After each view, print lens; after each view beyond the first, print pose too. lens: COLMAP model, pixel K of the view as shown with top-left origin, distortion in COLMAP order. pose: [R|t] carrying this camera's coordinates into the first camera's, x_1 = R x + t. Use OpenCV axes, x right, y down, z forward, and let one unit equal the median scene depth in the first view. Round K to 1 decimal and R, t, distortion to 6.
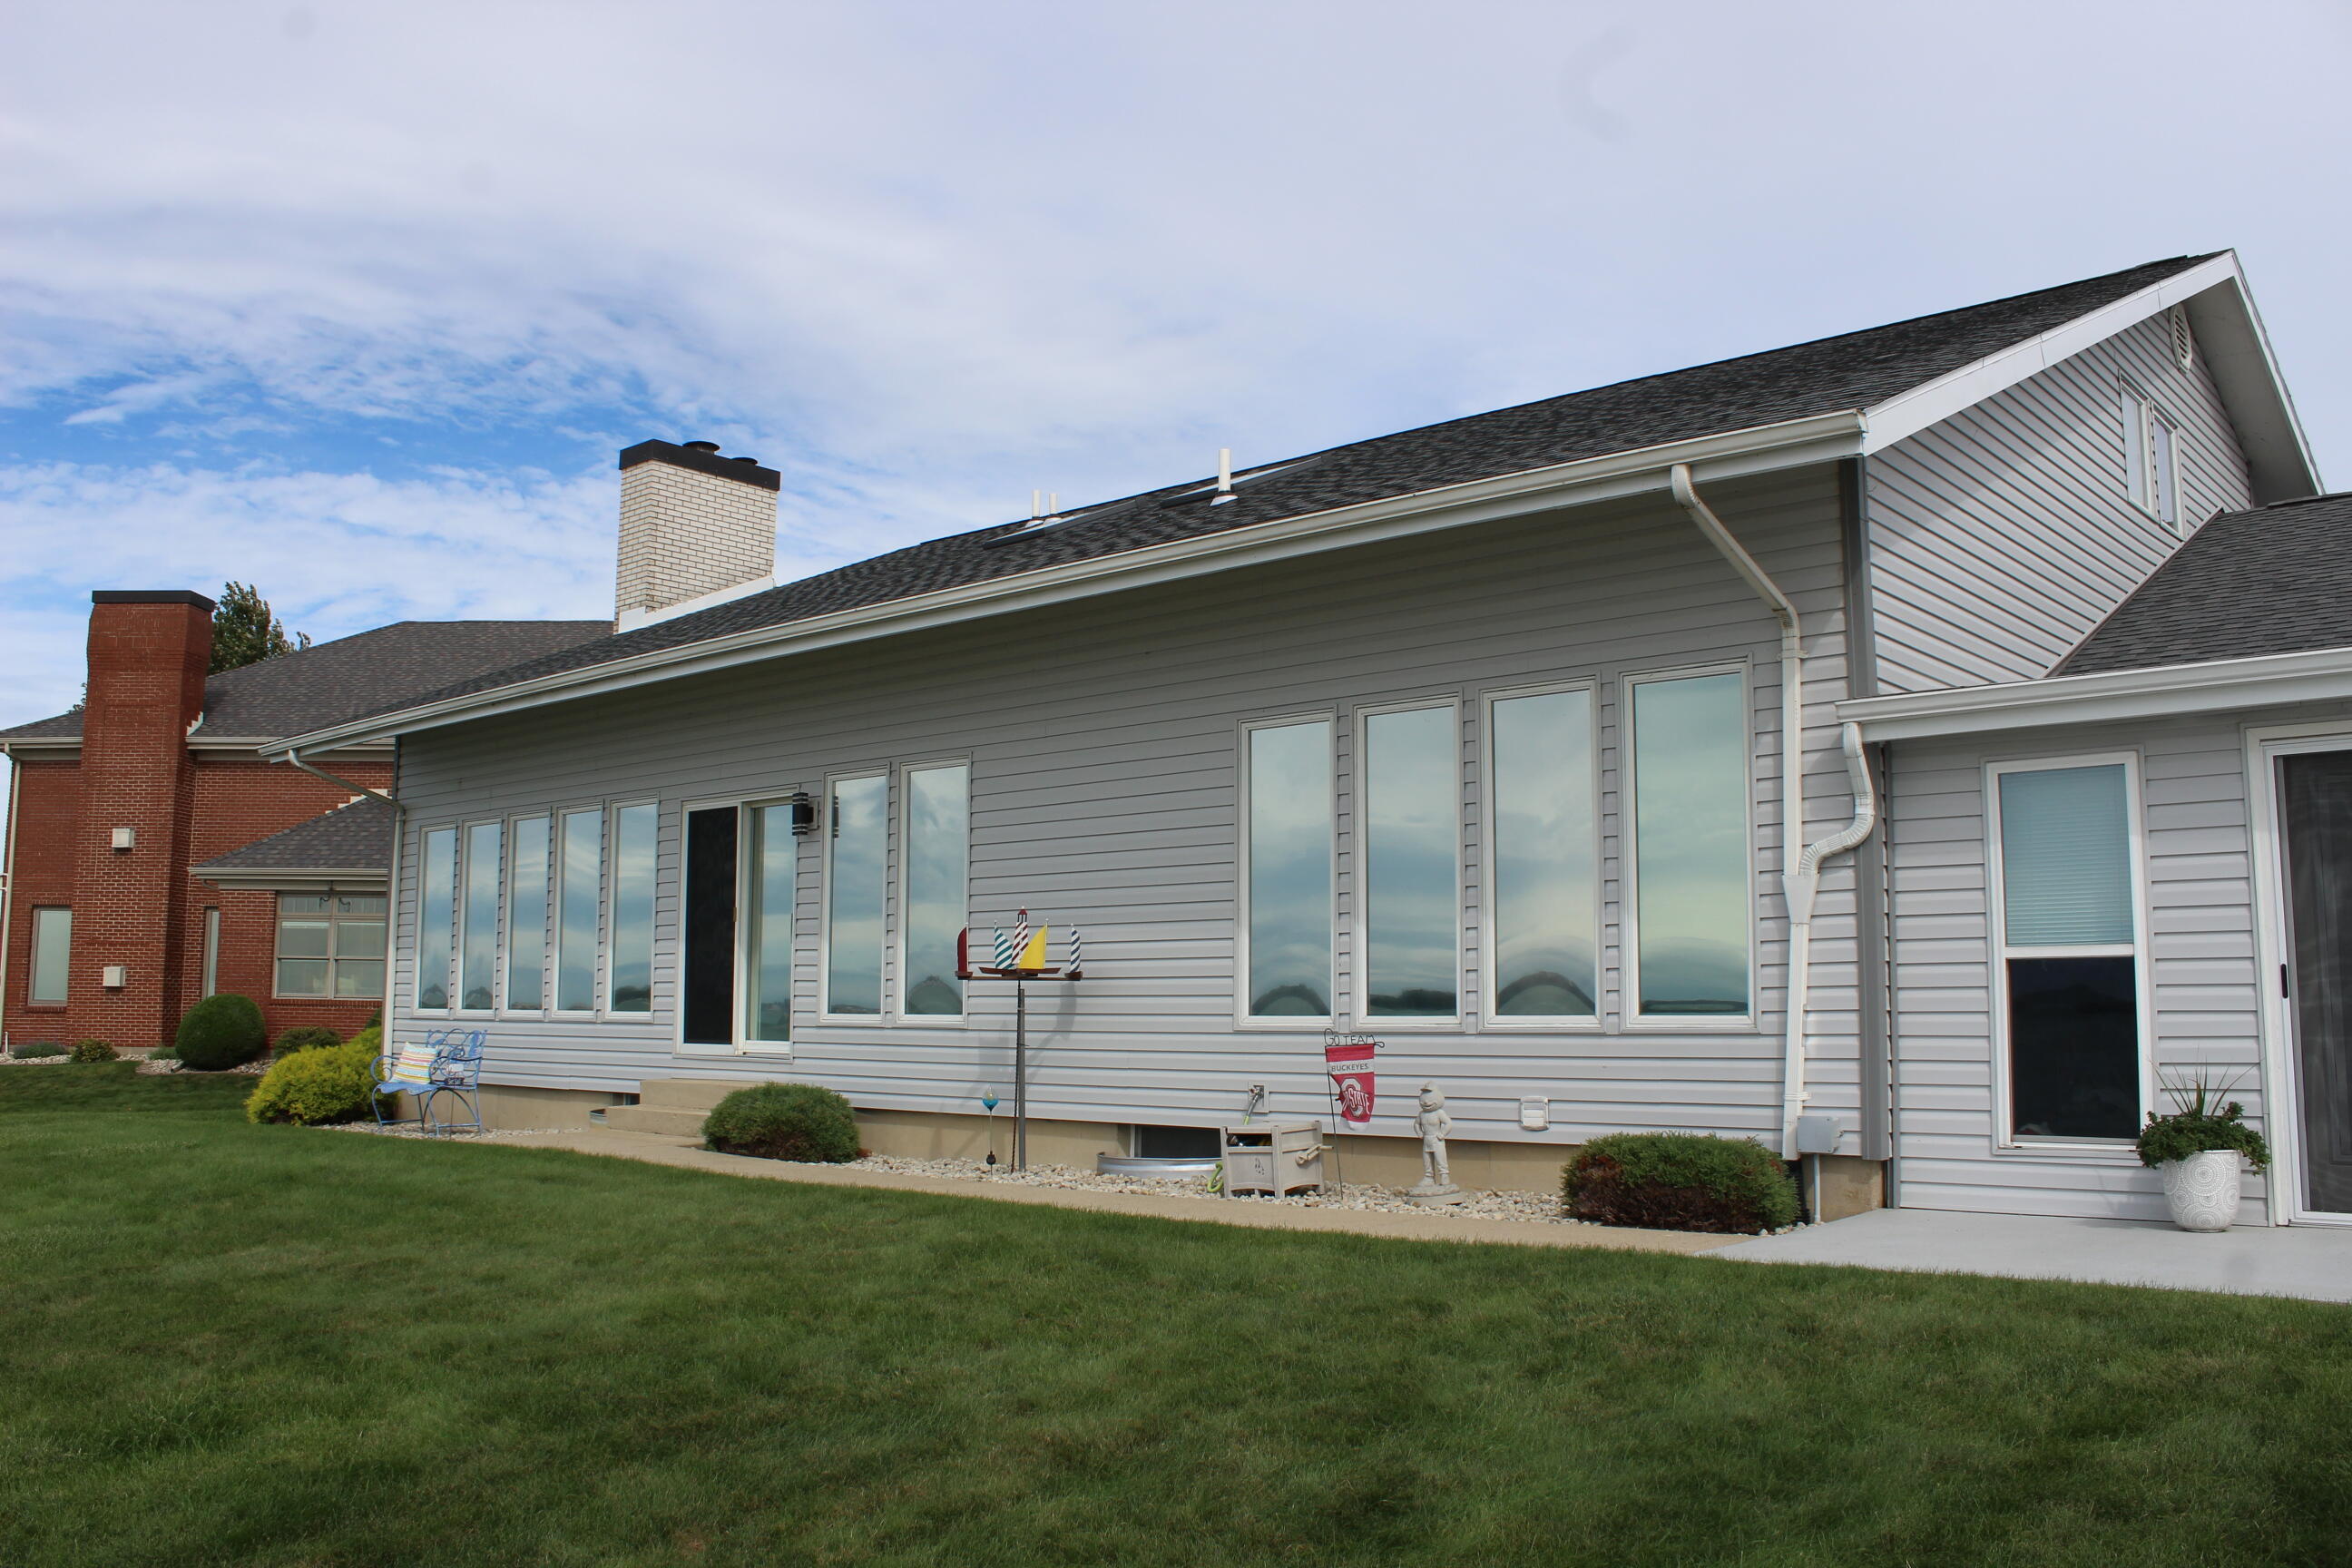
lens RADIAL K [[1953.3, 0, 1212.7], [0, 1953.3, 804.8], [0, 0, 1]] dist [-0.162883, 0.134137]
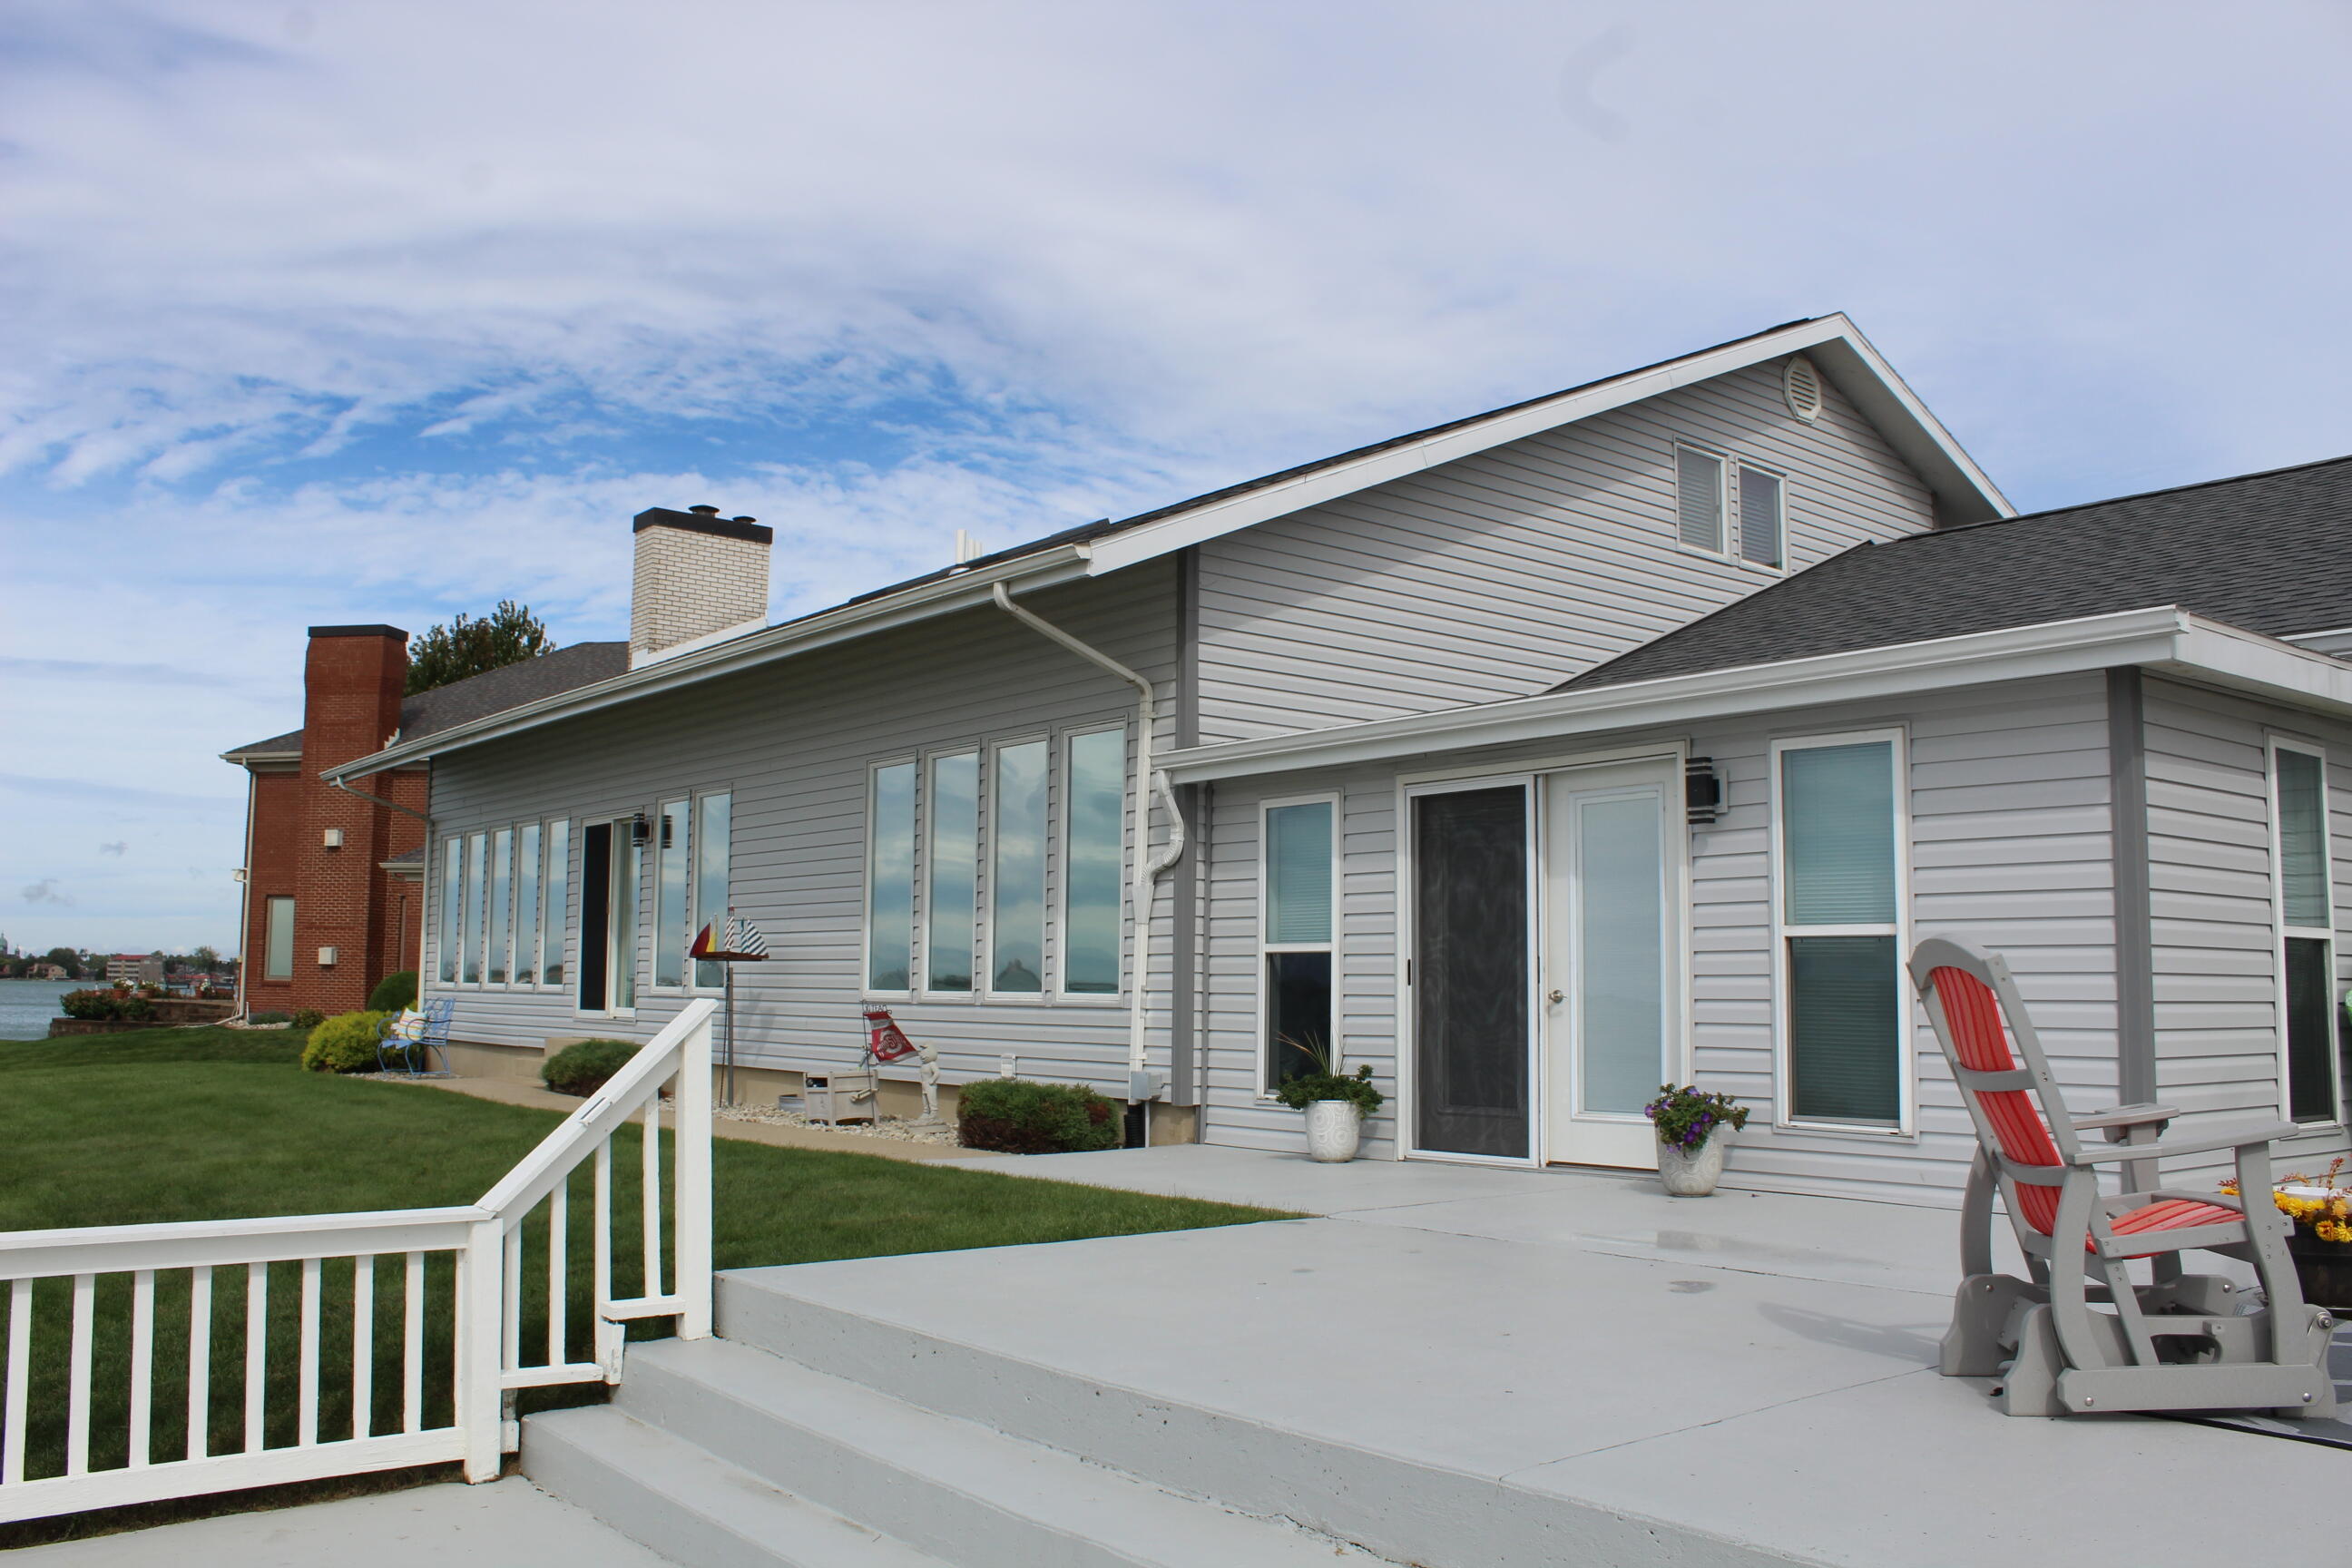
lens RADIAL K [[1953.3, 0, 1163.9], [0, 1953.3, 787.0], [0, 0, 1]] dist [-0.162883, 0.134137]
pose [[0.983922, -0.011979, -0.178197, 0.419243], [0.012190, 0.999926, 0.000092, -0.023080], [0.178182, -0.002262, 0.983995, -0.223297]]
